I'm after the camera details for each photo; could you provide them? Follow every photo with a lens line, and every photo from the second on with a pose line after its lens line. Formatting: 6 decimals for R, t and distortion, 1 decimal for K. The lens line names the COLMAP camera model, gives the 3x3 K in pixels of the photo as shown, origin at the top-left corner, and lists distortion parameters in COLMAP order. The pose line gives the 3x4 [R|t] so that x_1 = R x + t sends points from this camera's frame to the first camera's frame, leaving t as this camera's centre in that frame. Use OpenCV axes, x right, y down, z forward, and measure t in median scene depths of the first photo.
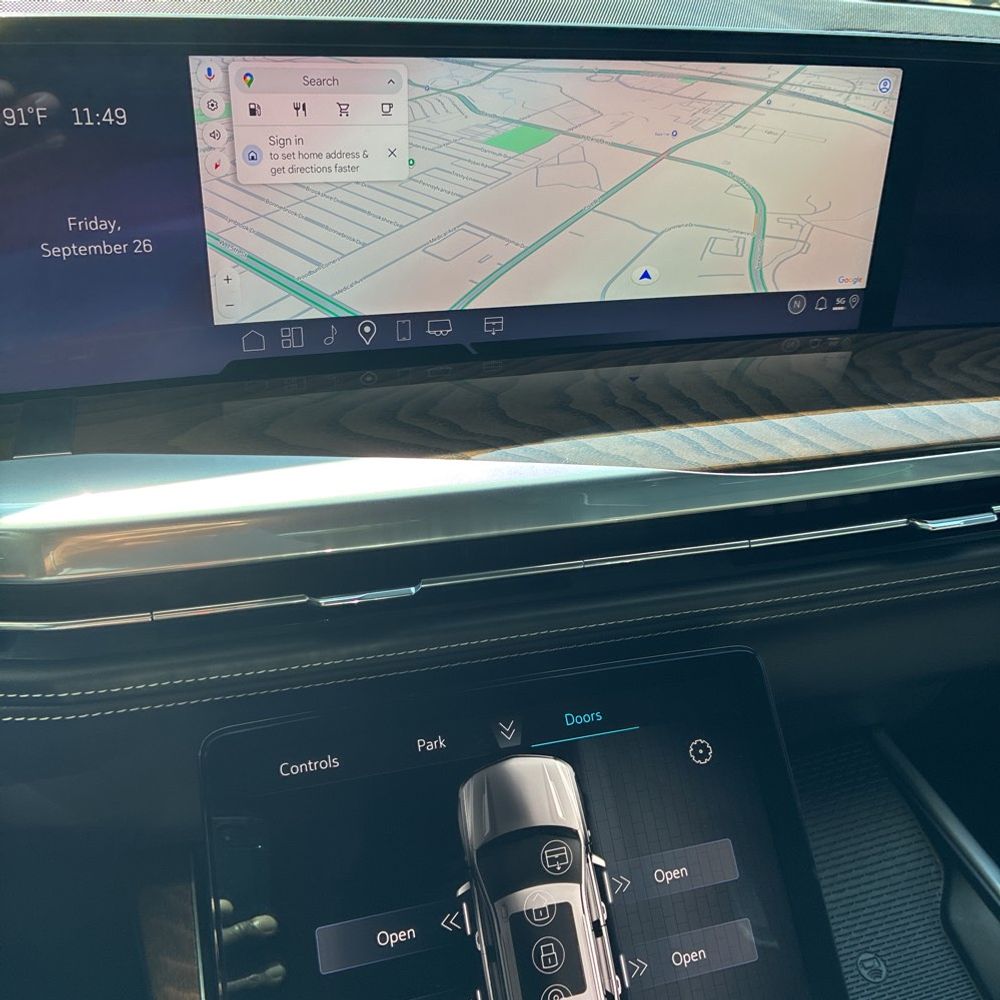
lens RADIAL K [[1018.3, 0, 505.3], [0, 1018.3, 500.5], [0, 0, 1]] dist [0.016817, 0.000000]
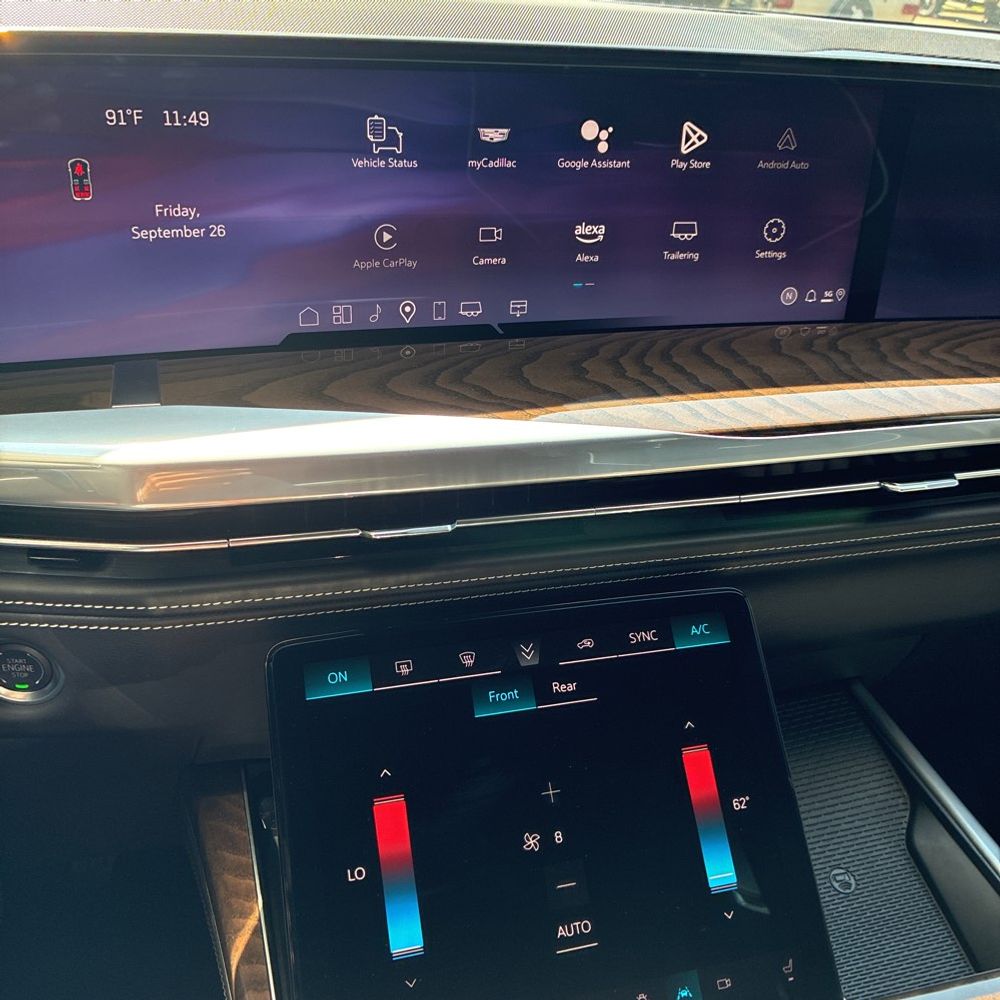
lens RADIAL K [[1018.3, 0, 506.4], [0, 1018.3, 498.3], [0, 0, 1]] dist [0.016817, 0.000000]
pose [[0.999806, 0.019290, -0.004100, -0.018885], [-0.019316, 0.999793, -0.006429, 0.054034], [0.003975, 0.006507, 0.999971, -0.149762]]
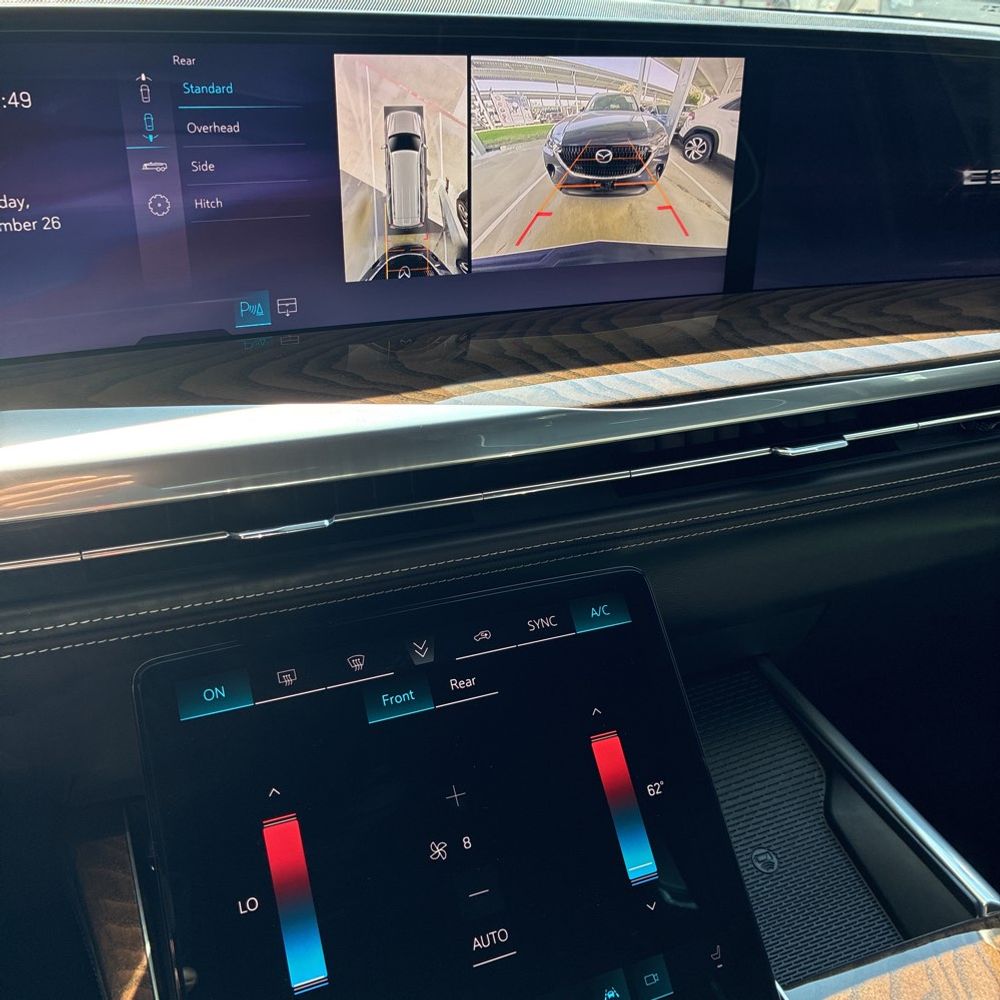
lens RADIAL K [[1018.3, 0, 499.9], [0, 1018.3, 503.3], [0, 0, 1]] dist [0.016817, 0.000000]
pose [[0.994959, -0.053481, 0.084834, 0.002018], [0.055443, 0.998242, -0.020941, 0.089733], [-0.083565, 0.025538, 0.996175, -0.088722]]
